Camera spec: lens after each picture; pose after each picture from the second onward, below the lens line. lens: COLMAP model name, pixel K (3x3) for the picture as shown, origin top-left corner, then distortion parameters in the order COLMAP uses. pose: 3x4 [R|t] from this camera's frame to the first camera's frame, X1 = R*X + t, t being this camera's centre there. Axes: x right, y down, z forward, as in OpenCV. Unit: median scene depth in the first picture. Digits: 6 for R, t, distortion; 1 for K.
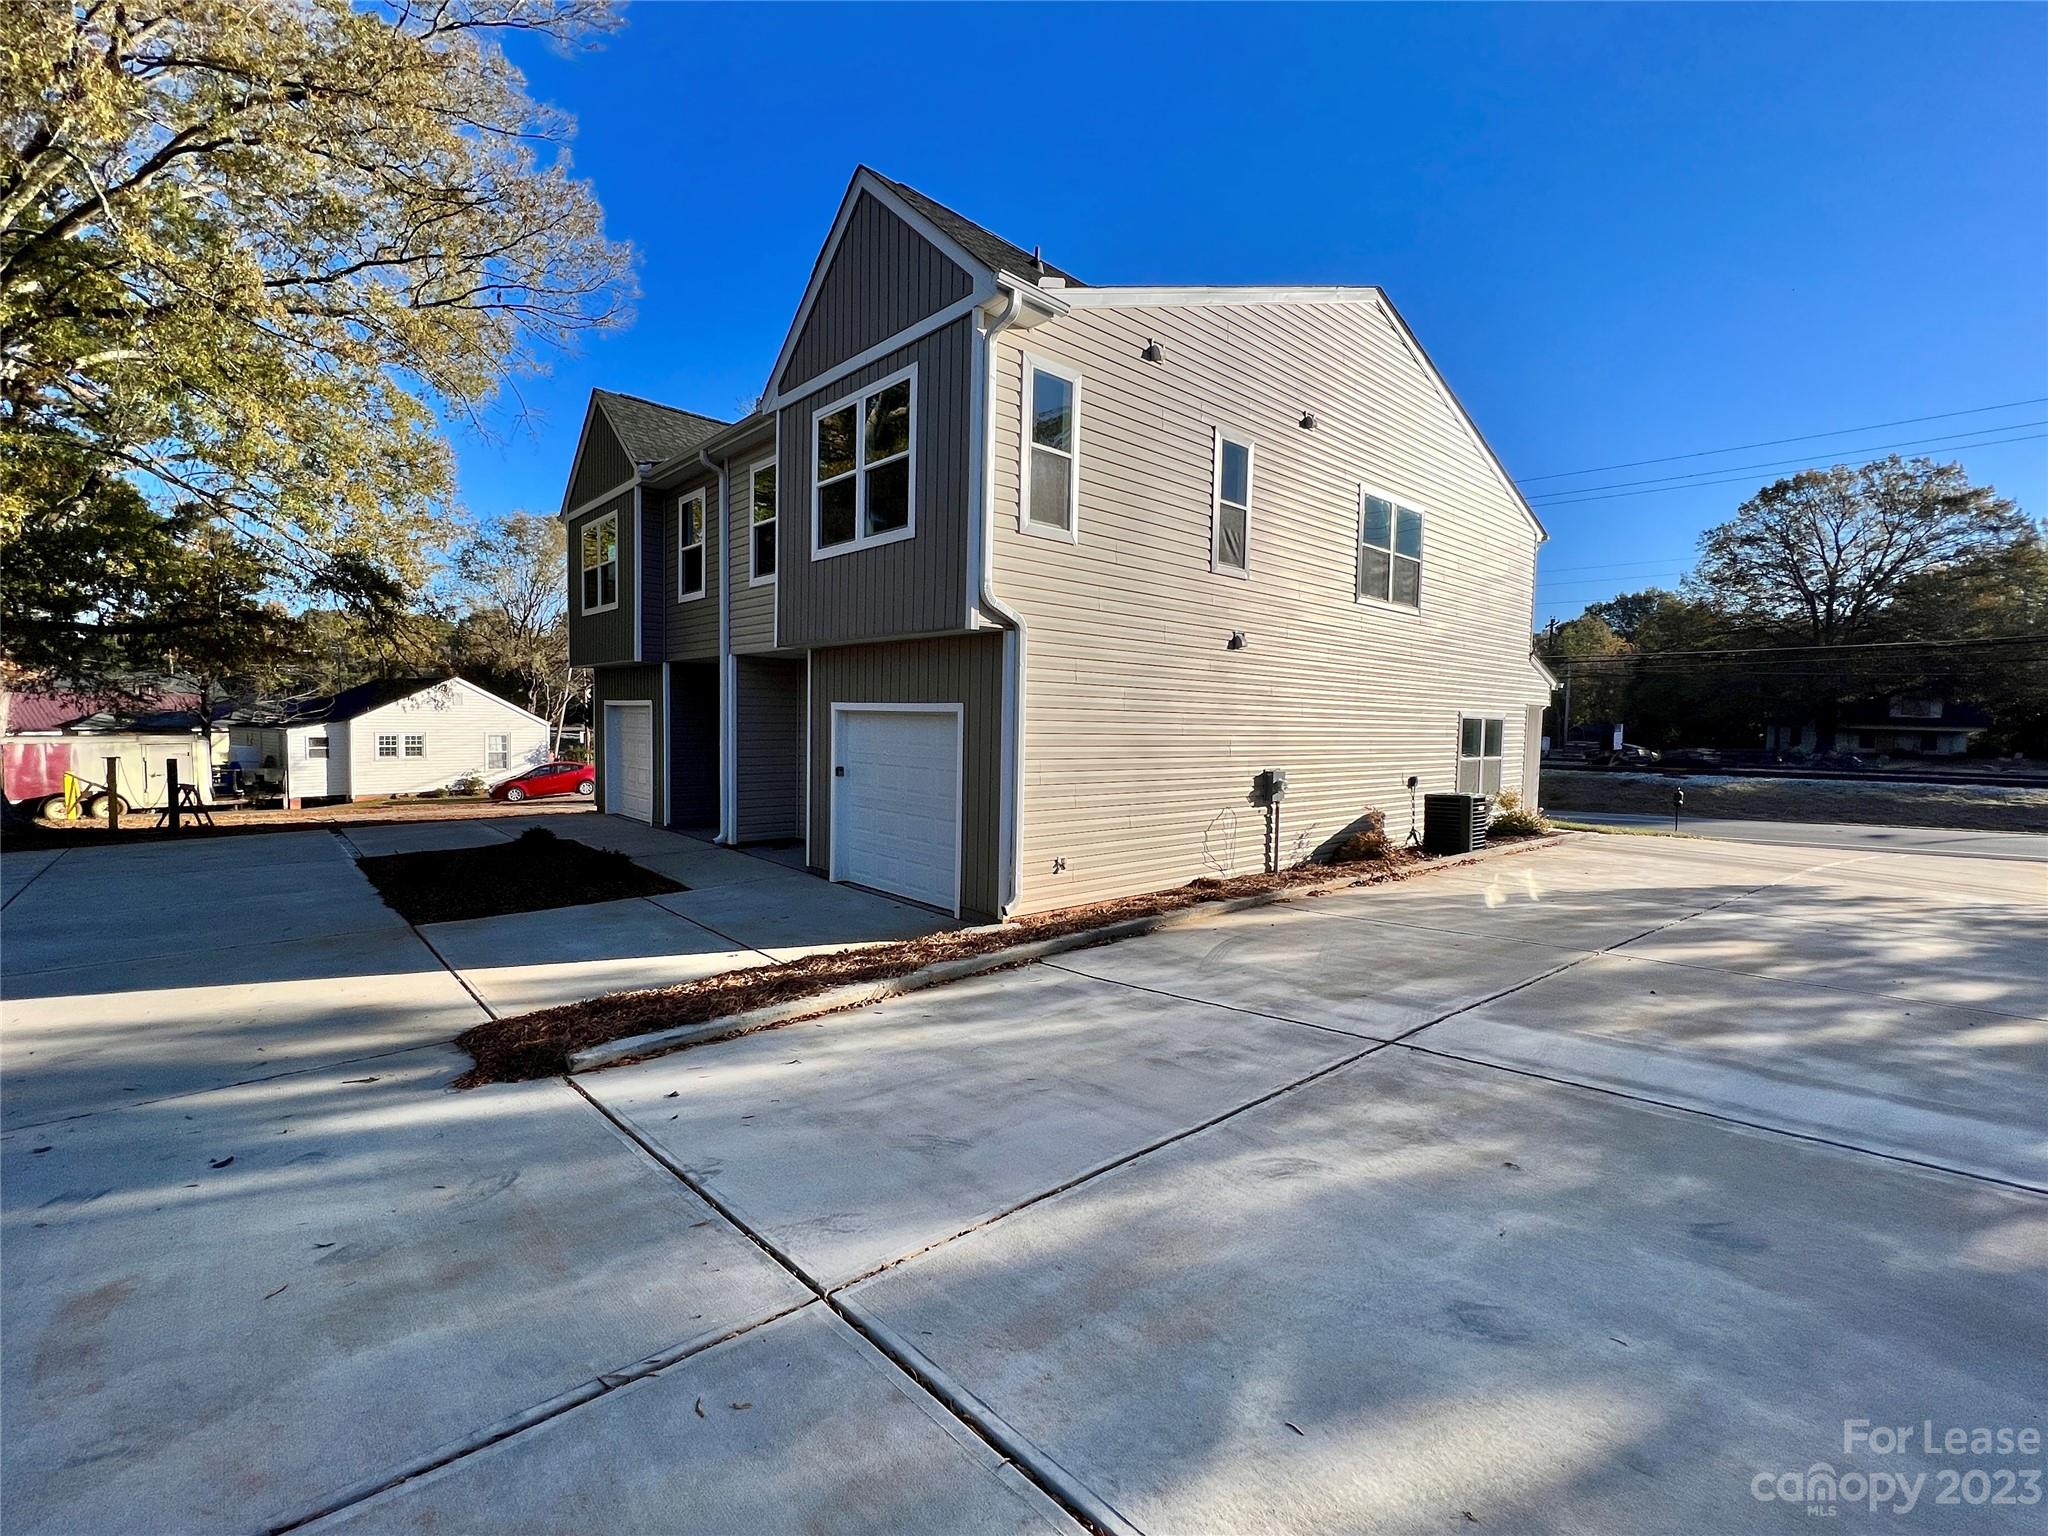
lens RADIAL K [[912.7, 0, 1024.0], [0, 912.7, 771.9], [0, 0, 1]] dist [0.000380, 0.000070]
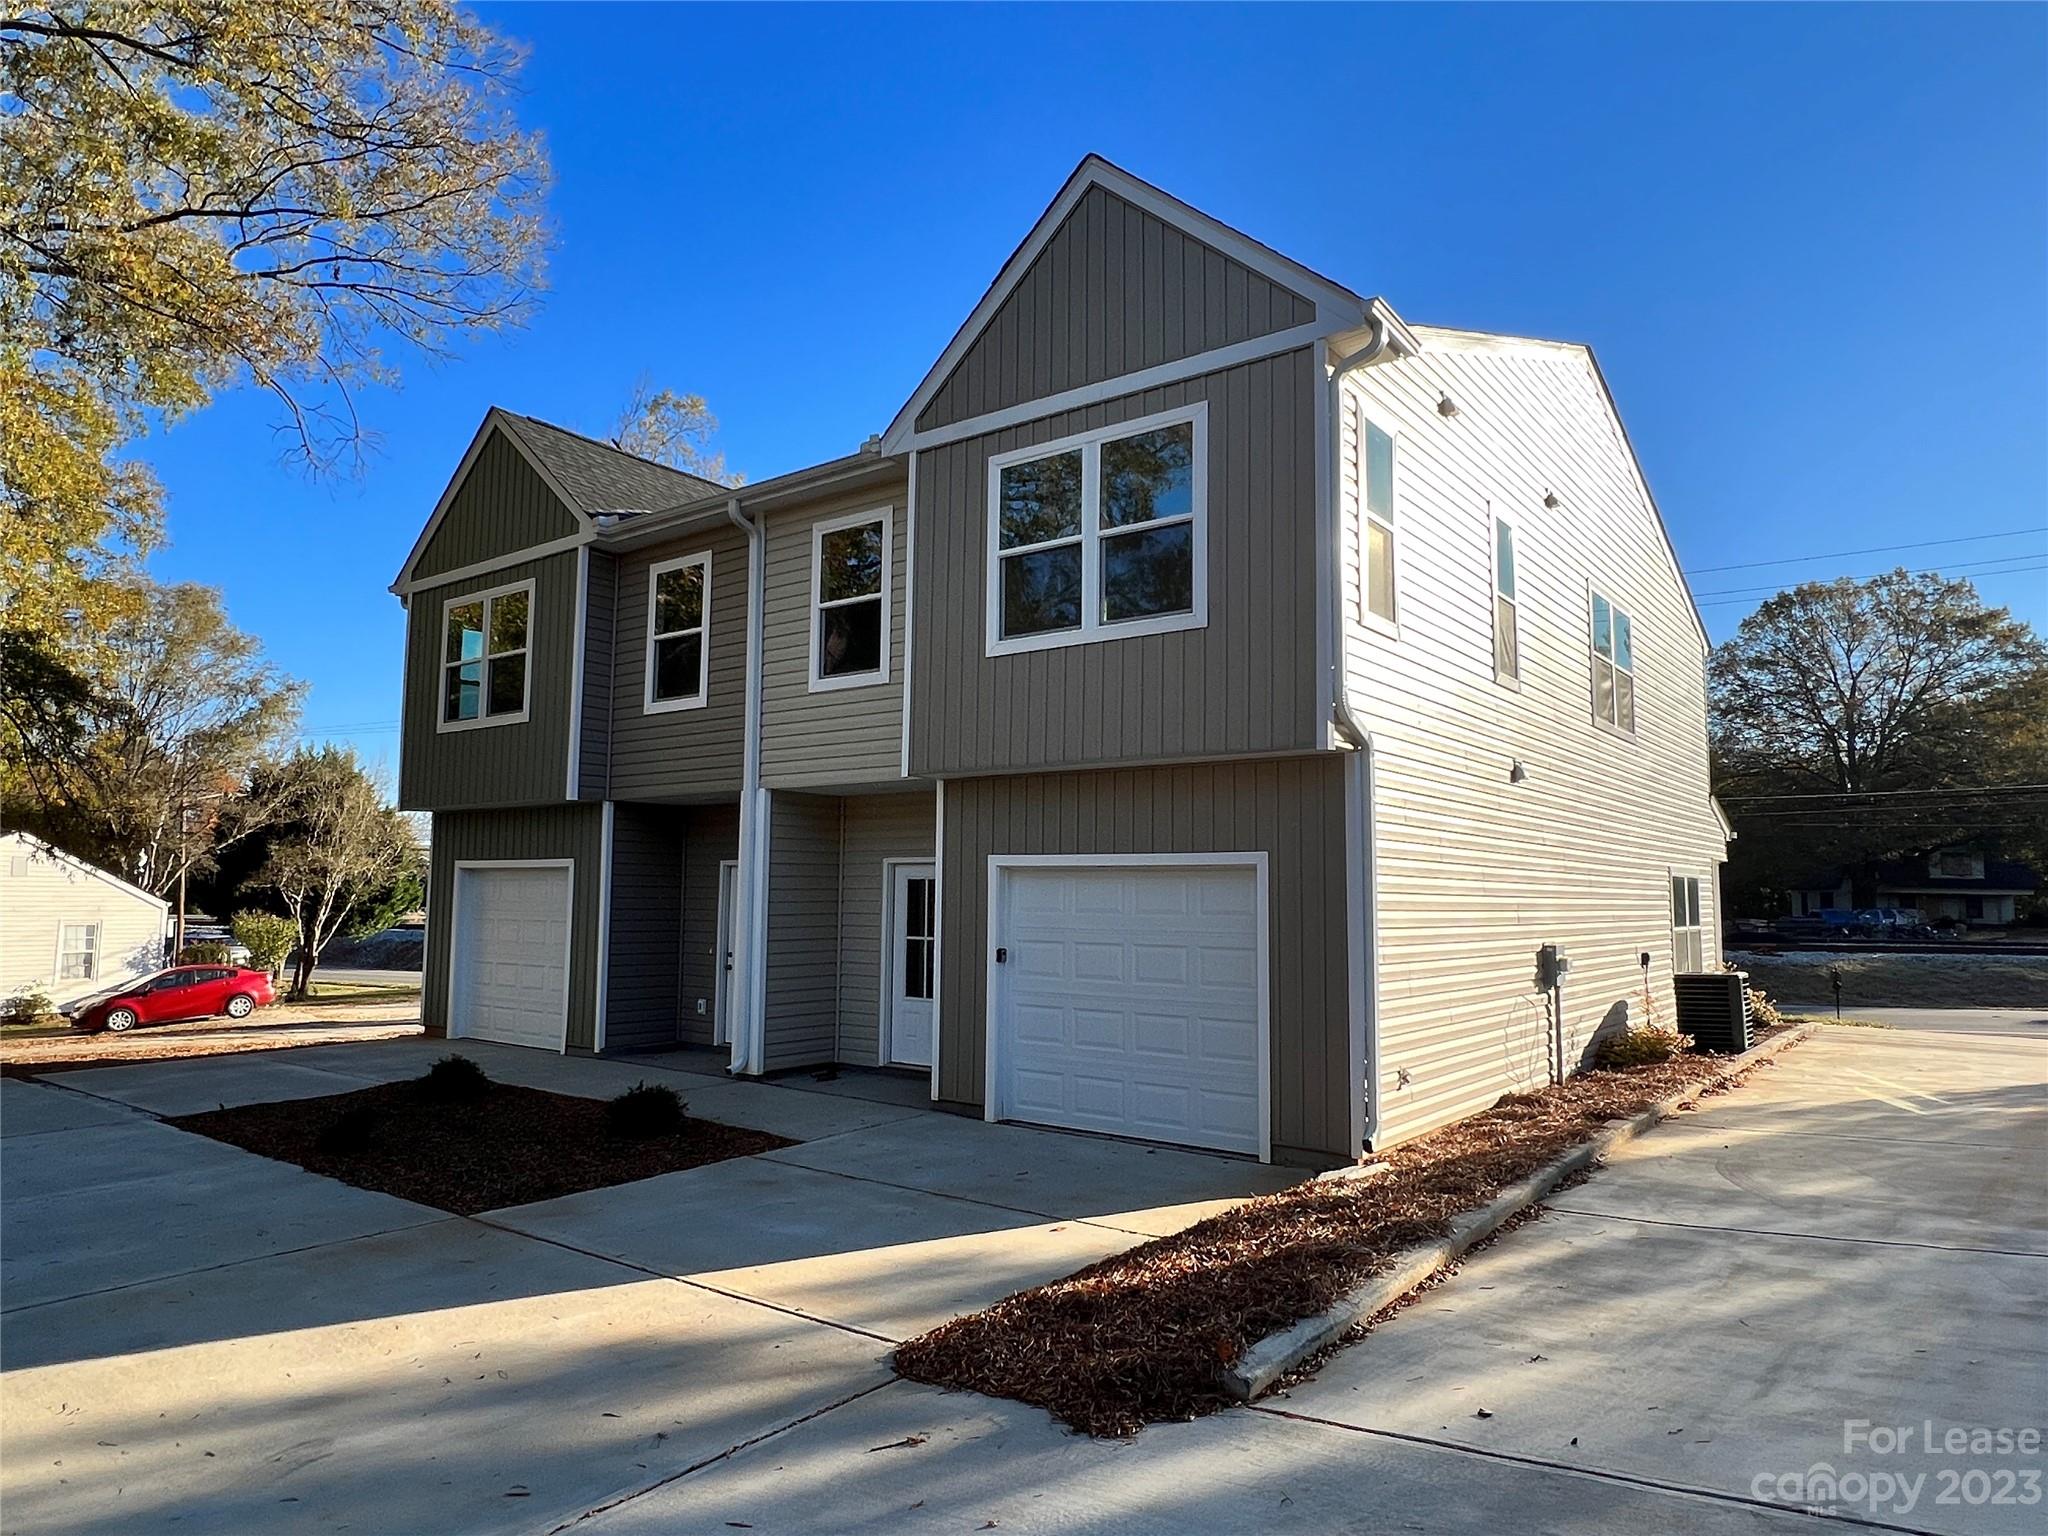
lens RADIAL K [[1298.3, 0, 1025.5], [0, 1298.3, 765.4], [0, 0, 1]] dist [0.008057, -0.009668]
pose [[0.982499, 0.007404, 0.186121, -0.343013], [0.021616, 0.987927, -0.153405, 0.007783], [-0.185010, 0.154743, 0.970477, 0.022902]]
